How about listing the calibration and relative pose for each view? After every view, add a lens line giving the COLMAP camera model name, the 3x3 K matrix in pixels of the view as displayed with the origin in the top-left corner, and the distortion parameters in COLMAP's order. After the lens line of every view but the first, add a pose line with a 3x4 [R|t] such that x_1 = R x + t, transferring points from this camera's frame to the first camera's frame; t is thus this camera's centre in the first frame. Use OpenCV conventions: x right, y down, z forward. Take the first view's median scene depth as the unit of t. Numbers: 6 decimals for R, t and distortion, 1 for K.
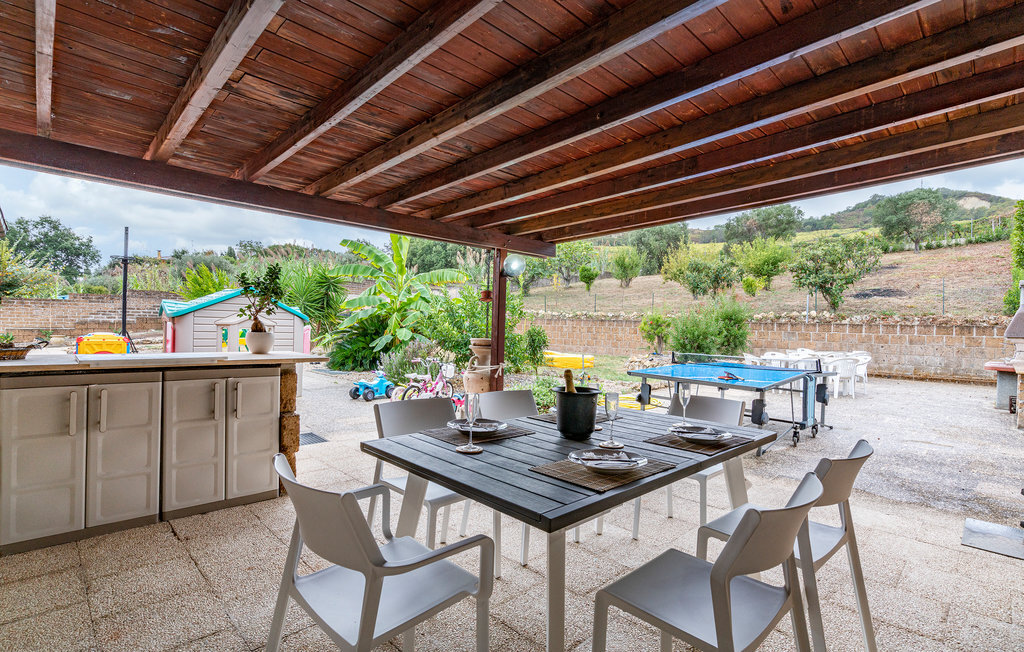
lens RADIAL K [[464.1, 0, 512.0], [0, 464.1, 326.0], [0, 0, 1]] dist [-0.000303, 0.000289]
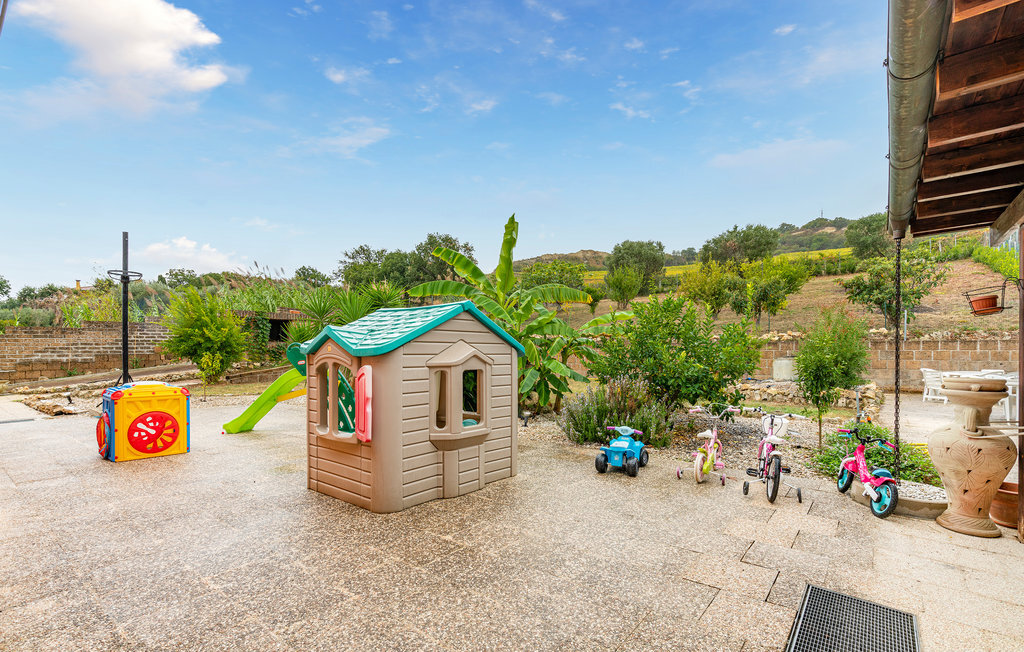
lens RADIAL K [[464.1, 0, 512.0], [0, 464.1, 326.0], [0, 0, 1]] dist [-0.000303, 0.000289]
pose [[0.994263, -0.021564, 0.104769, -0.175158], [0.027233, 0.998224, -0.052979, -0.005776], [-0.103441, 0.055529, 0.993084, 0.119556]]
